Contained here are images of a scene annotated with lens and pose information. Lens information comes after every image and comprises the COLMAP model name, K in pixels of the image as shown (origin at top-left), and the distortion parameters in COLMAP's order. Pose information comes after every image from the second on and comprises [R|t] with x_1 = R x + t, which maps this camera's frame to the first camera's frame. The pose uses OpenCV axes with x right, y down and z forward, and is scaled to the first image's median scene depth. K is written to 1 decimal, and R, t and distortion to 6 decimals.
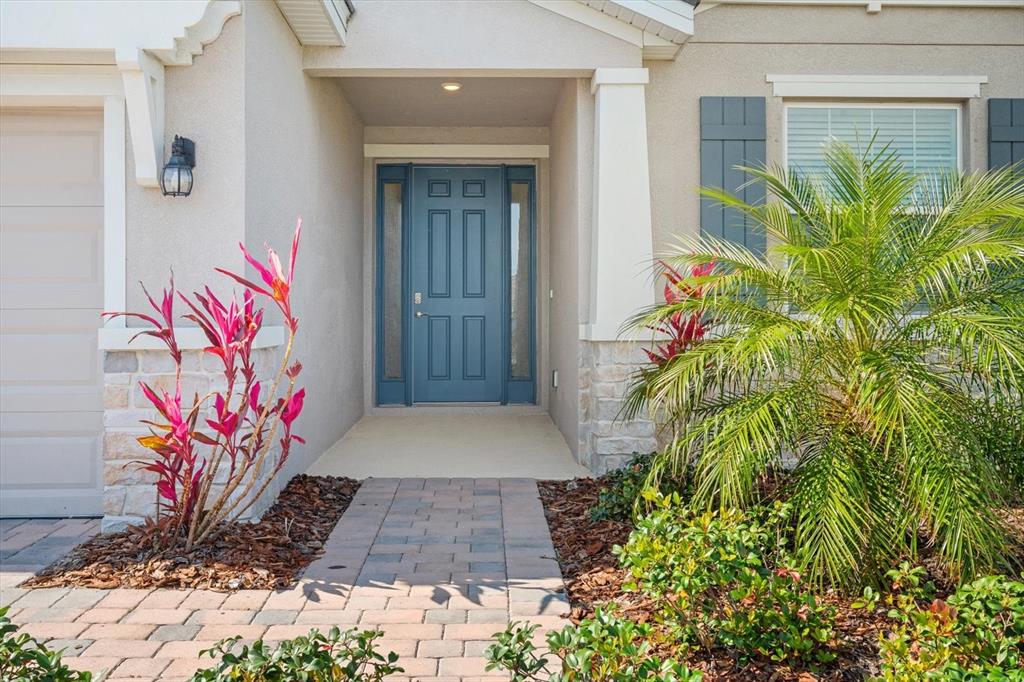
lens RADIAL K [[942.4, 0, 512.0], [0, 942.4, 341.0], [0, 0, 1]] dist [-0.006013, -0.000496]
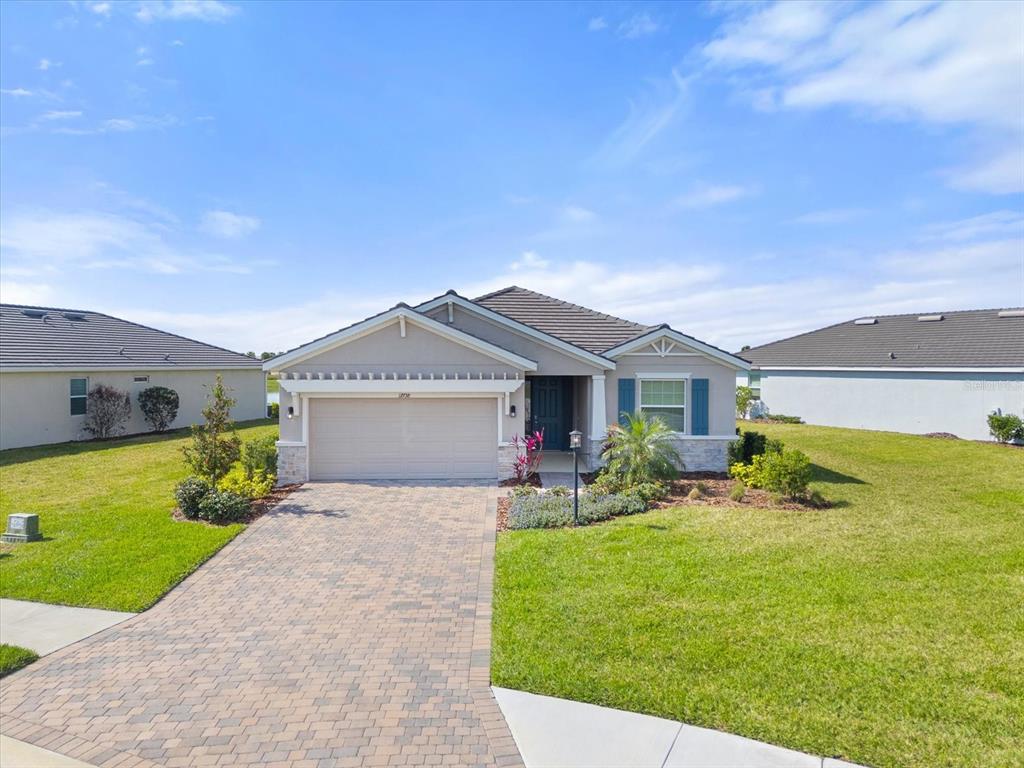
lens RADIAL K [[749.2, 0, 512.0], [0, 749.2, 384.0], [0, 0, 1]] dist [0.057400, -0.041595]
pose [[0.999857, 0.005521, -0.015991, -0.215612], [-0.005413, 0.999962, 0.006806, -0.269693], [0.016028, -0.006719, 0.999849, -2.328502]]
